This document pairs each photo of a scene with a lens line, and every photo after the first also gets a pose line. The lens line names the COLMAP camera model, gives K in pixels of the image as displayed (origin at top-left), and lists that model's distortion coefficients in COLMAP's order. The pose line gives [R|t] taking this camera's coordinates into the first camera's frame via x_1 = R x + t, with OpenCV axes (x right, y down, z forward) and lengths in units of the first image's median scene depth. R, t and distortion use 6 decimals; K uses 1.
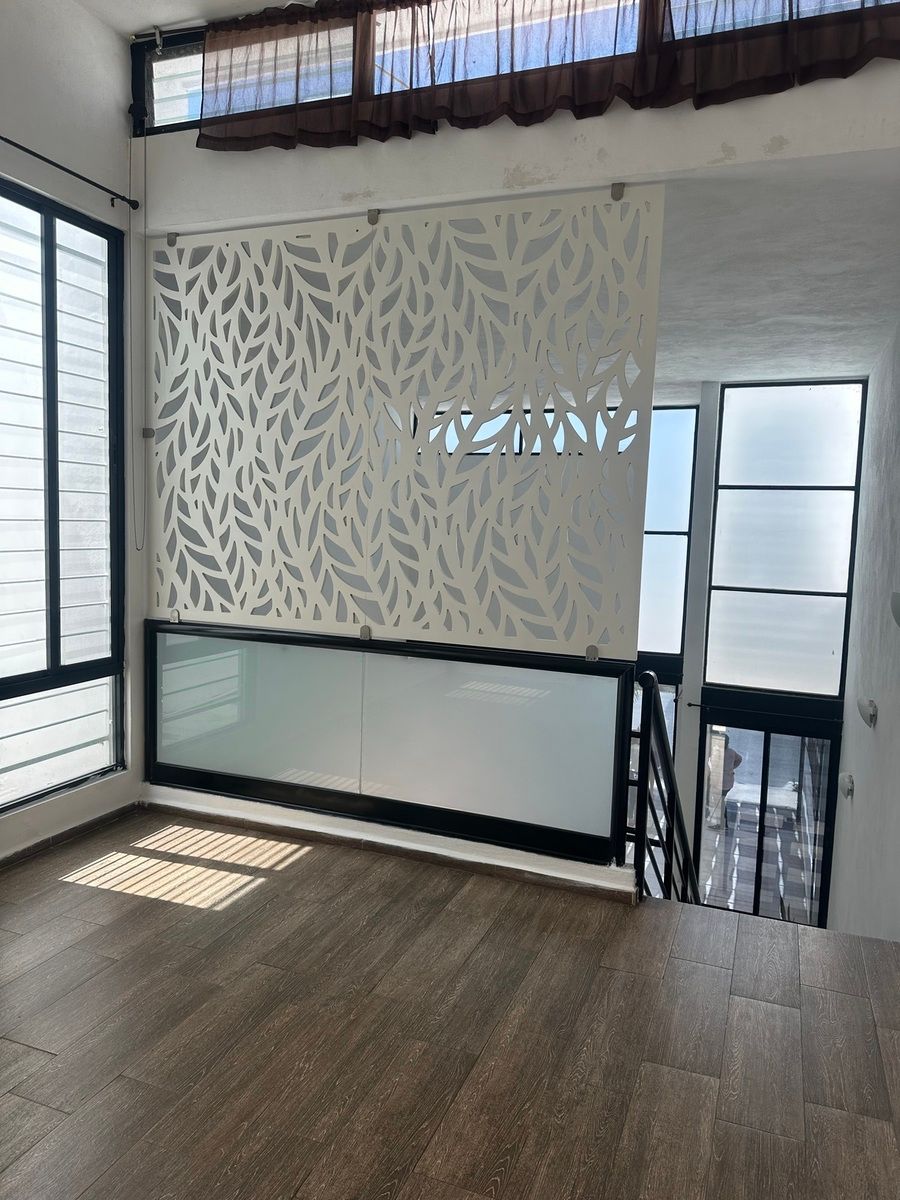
lens RADIAL K [[845.9, 0, 451.4], [0, 845.9, 601.5], [0, 0, 1]] dist [-0.033800, -0.001710]
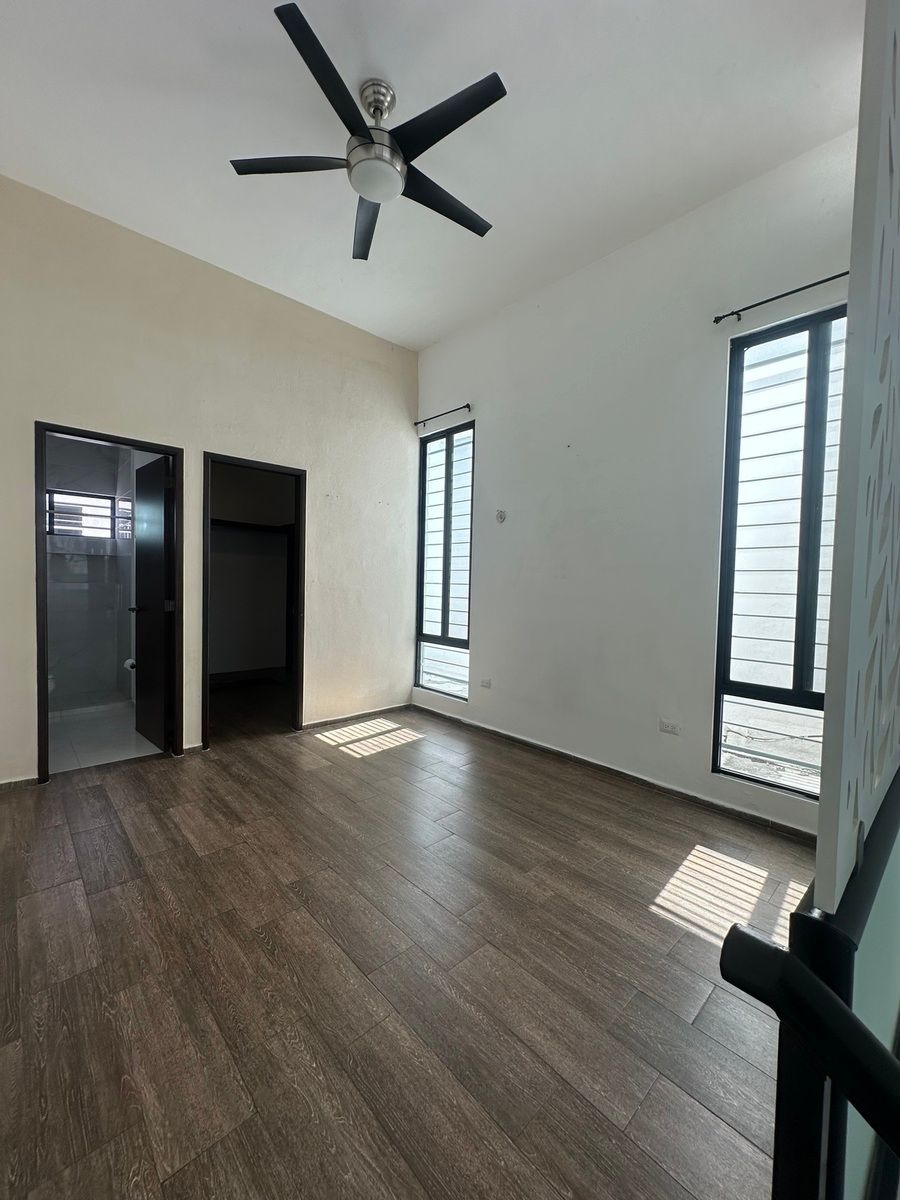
lens RADIAL K [[486.0, 0, 473.3], [0, 486.0, 599.9], [0, 0, 1]] dist [0.001889, 0.000534]
pose [[-0.421094, 0.002315, -0.907014, 0.626005], [-0.105743, 0.993052, 0.051628, -0.061983], [0.900832, 0.117651, -0.417923, 1.402583]]
